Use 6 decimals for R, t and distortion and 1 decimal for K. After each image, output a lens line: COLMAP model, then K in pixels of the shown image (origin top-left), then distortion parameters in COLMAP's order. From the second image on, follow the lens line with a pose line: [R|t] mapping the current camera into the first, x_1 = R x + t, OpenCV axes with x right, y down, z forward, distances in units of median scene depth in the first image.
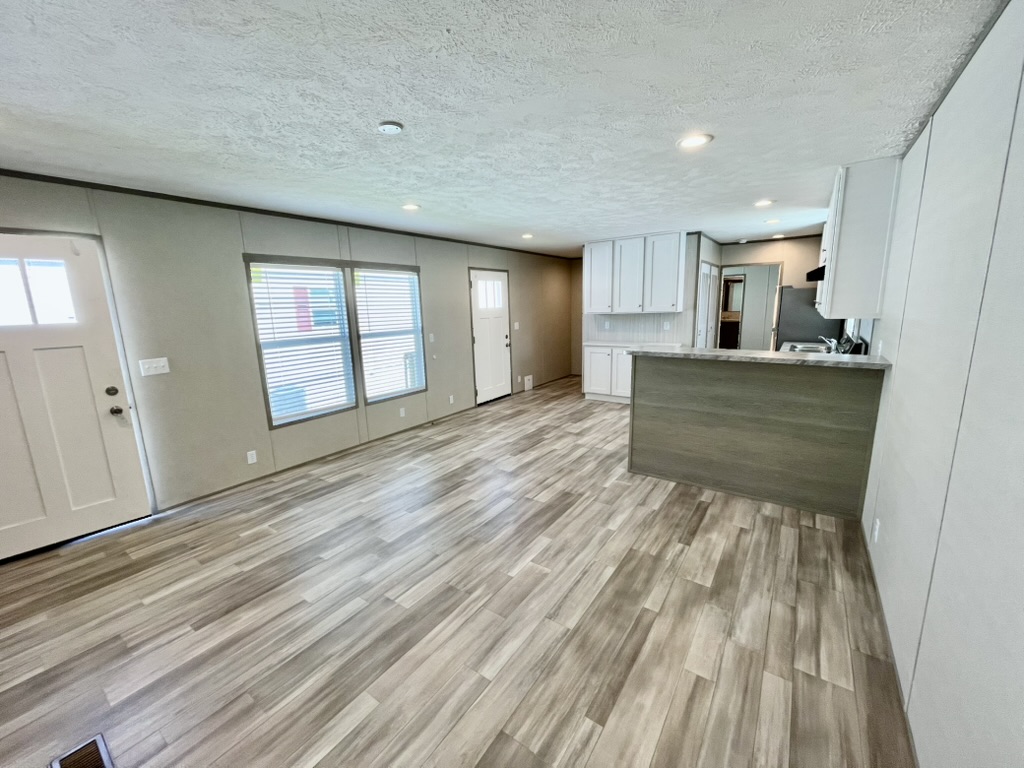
lens RADIAL K [[412.4, 0, 512.0], [0, 412.4, 384.0], [0, 0, 1]] dist [0.000574, 0.000191]
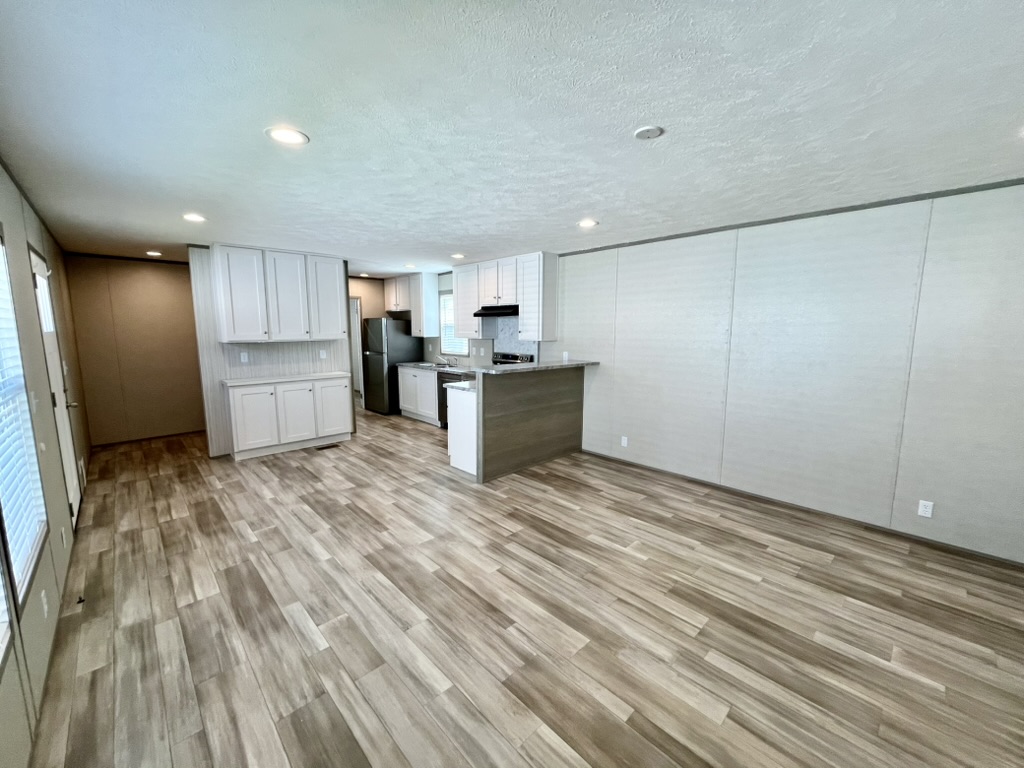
lens RADIAL K [[412.4, 0, 512.0], [0, 412.4, 384.0], [0, 0, 1]] dist [0.000574, 0.000191]
pose [[0.190839, -0.106950, 0.975778, -0.901773], [0.180495, 0.980921, 0.072213, -0.131811], [-0.964885, 0.162342, 0.206502, 0.822019]]
